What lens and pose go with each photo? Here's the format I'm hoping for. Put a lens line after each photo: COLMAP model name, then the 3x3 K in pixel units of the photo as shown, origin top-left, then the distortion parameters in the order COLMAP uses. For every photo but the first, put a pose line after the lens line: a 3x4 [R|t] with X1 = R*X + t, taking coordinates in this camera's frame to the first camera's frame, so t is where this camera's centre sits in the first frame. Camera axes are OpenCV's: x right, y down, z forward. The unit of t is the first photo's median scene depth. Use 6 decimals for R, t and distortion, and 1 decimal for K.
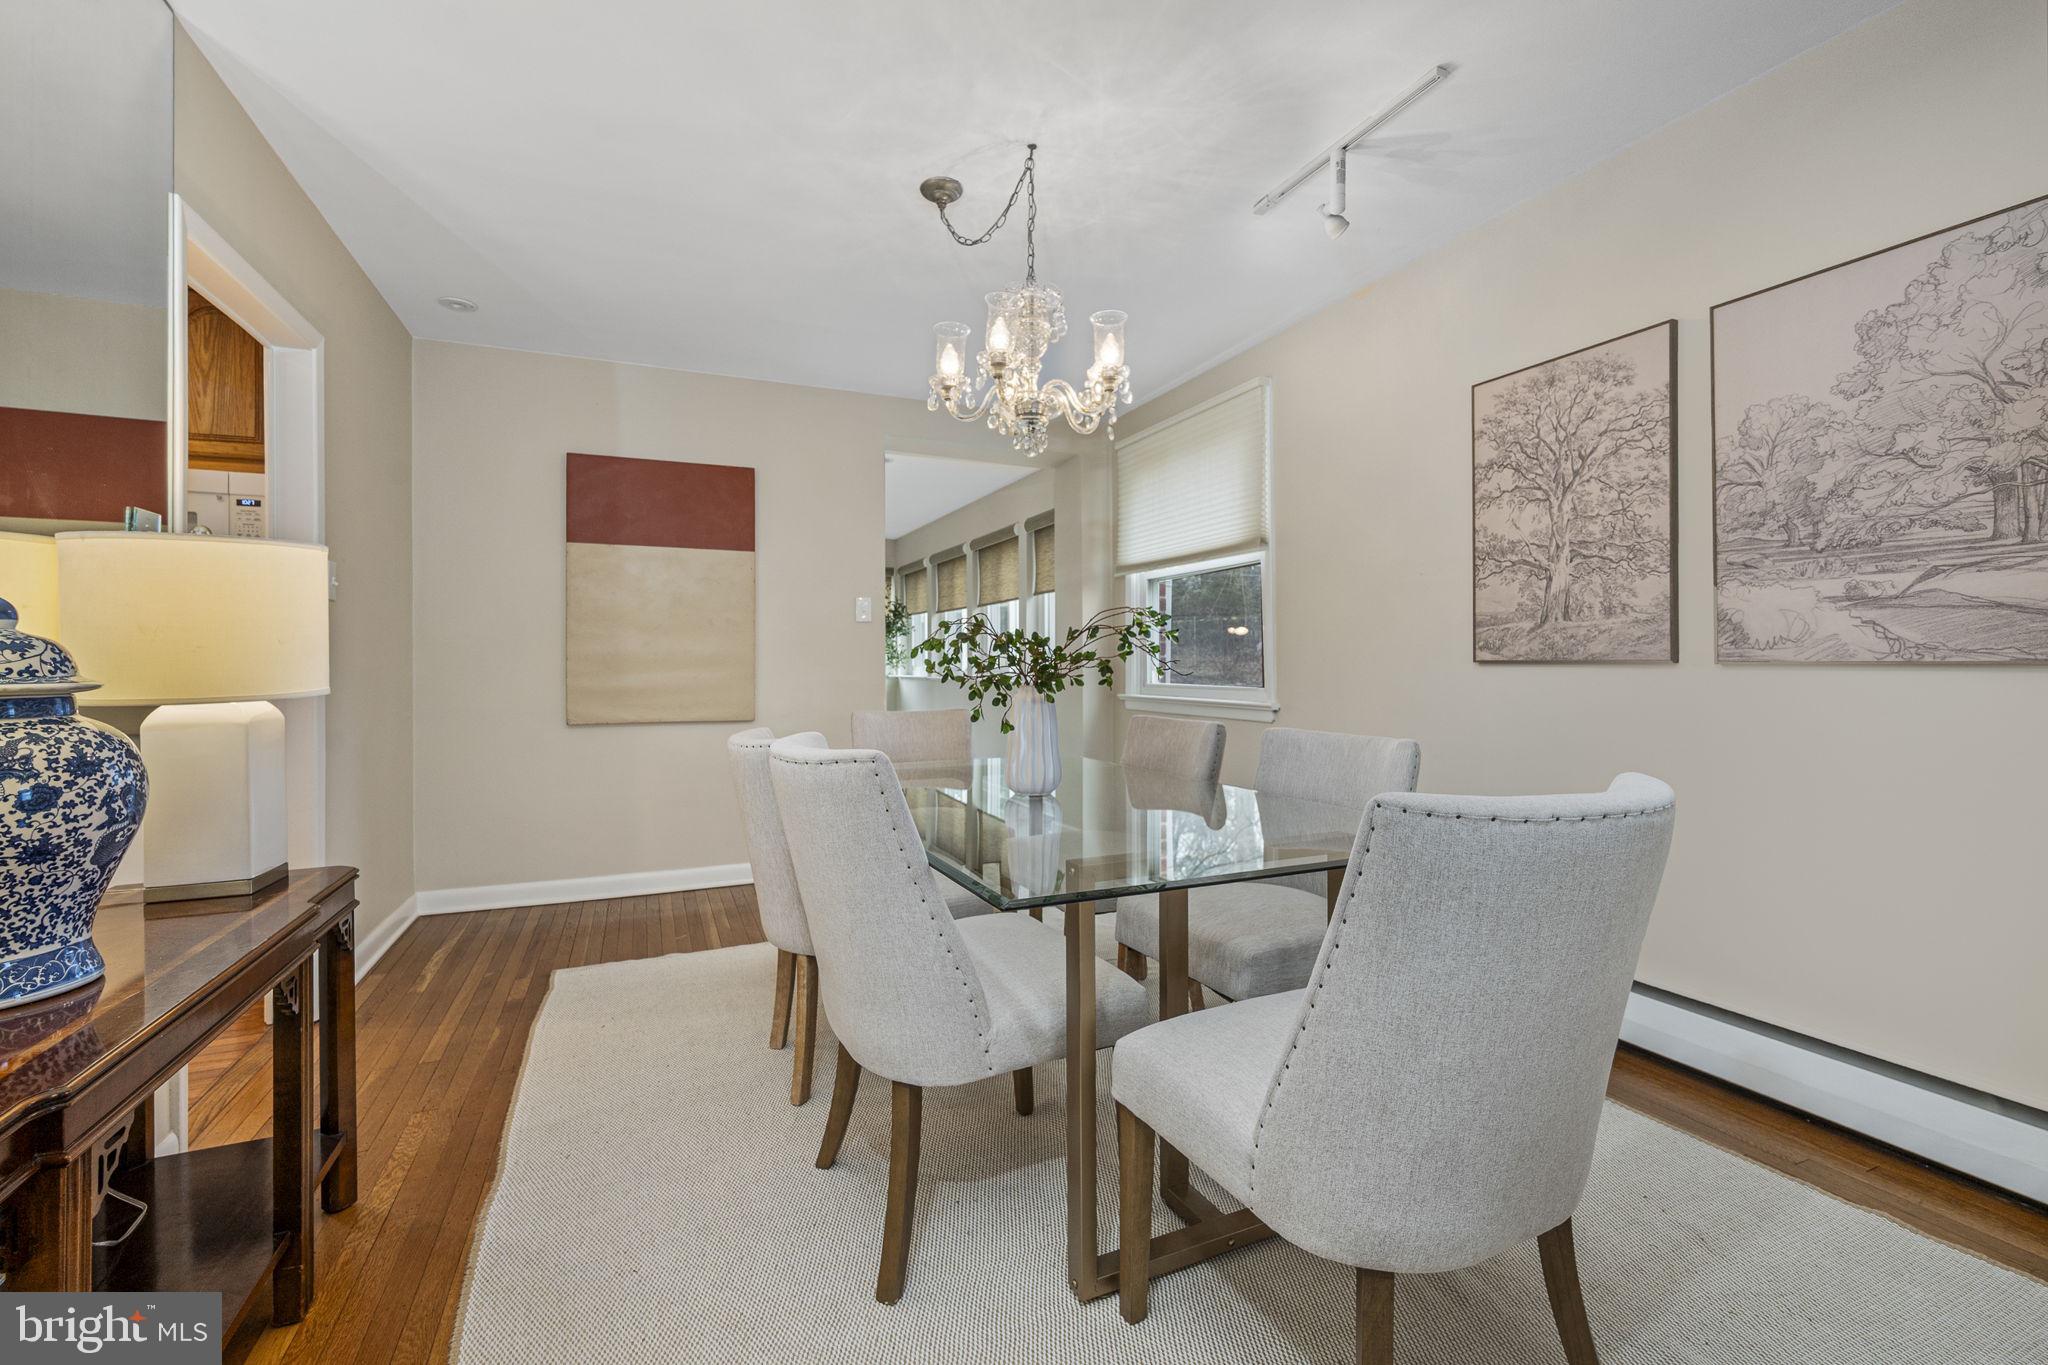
lens RADIAL K [[874.4, 0, 1029.2], [0, 874.4, 659.7], [0, 0, 1]] dist [0.000414, -0.000289]
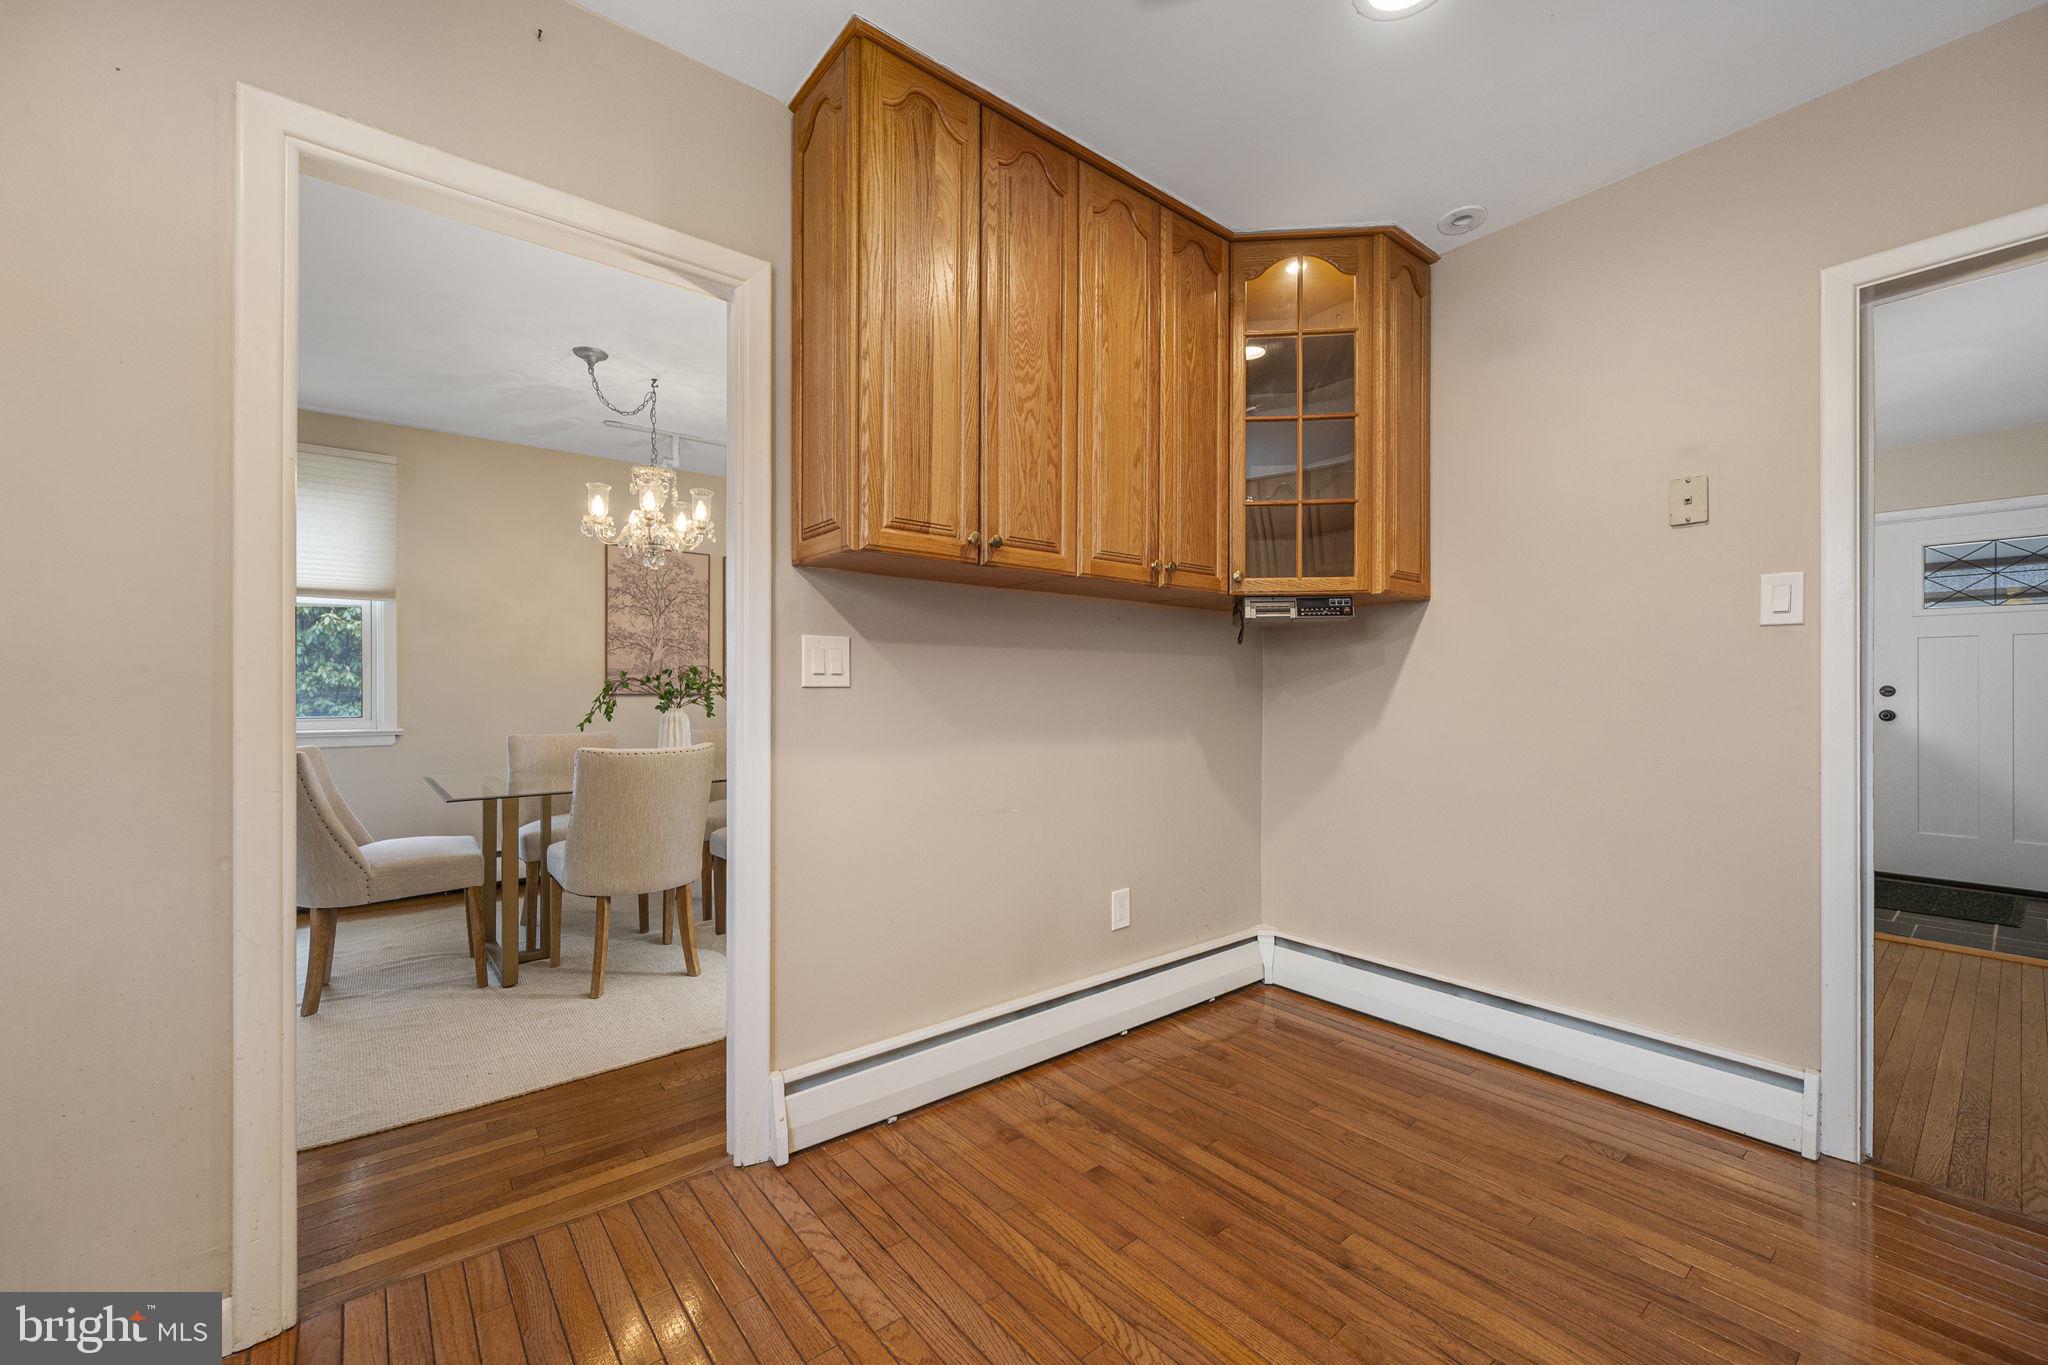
lens RADIAL K [[810.9, 0, 1024.9], [0, 810.9, 691.4], [0, 0, 1]] dist [0.001321, 0.000059]
pose [[-0.268657, 0.003624, 0.963229, -1.634436], [0.000083, 0.999993, -0.003739, 0.002636], [-0.963236, -0.000925, -0.268655, 0.734185]]
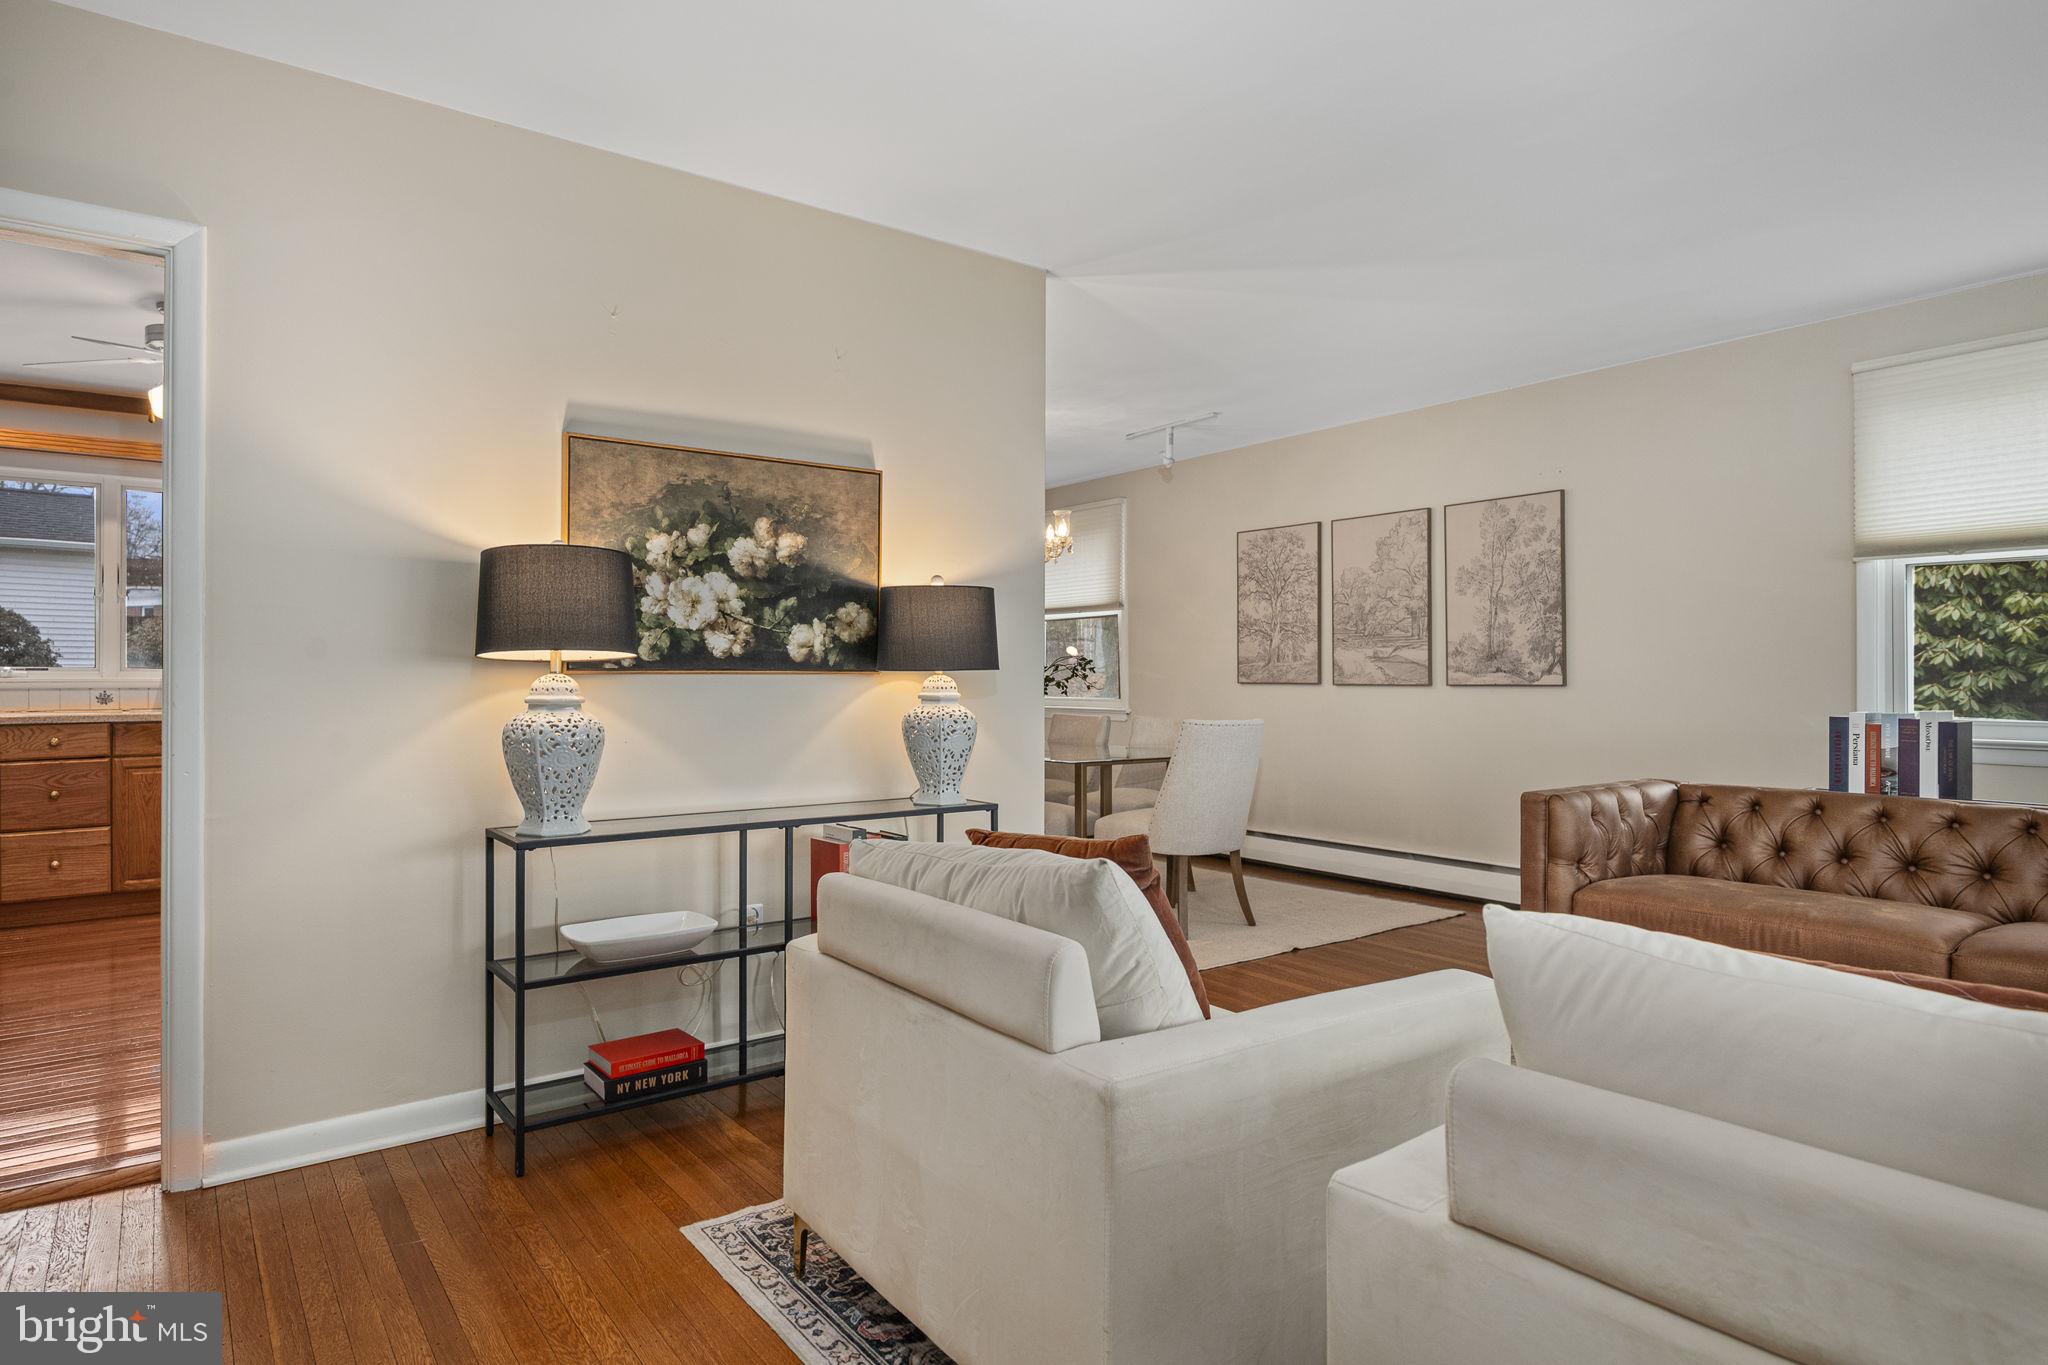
lens RADIAL K [[1151.6, 0, 1025.1], [0, 1151.6, 672.7], [0, 0, 1]] dist [-0.003278, -0.000720]
pose [[0.975407, 0.006092, 0.220329, -0.548223], [-0.005637, 0.999980, -0.002695, -0.012277], [-0.220341, 0.001387, 0.975422, -1.505075]]
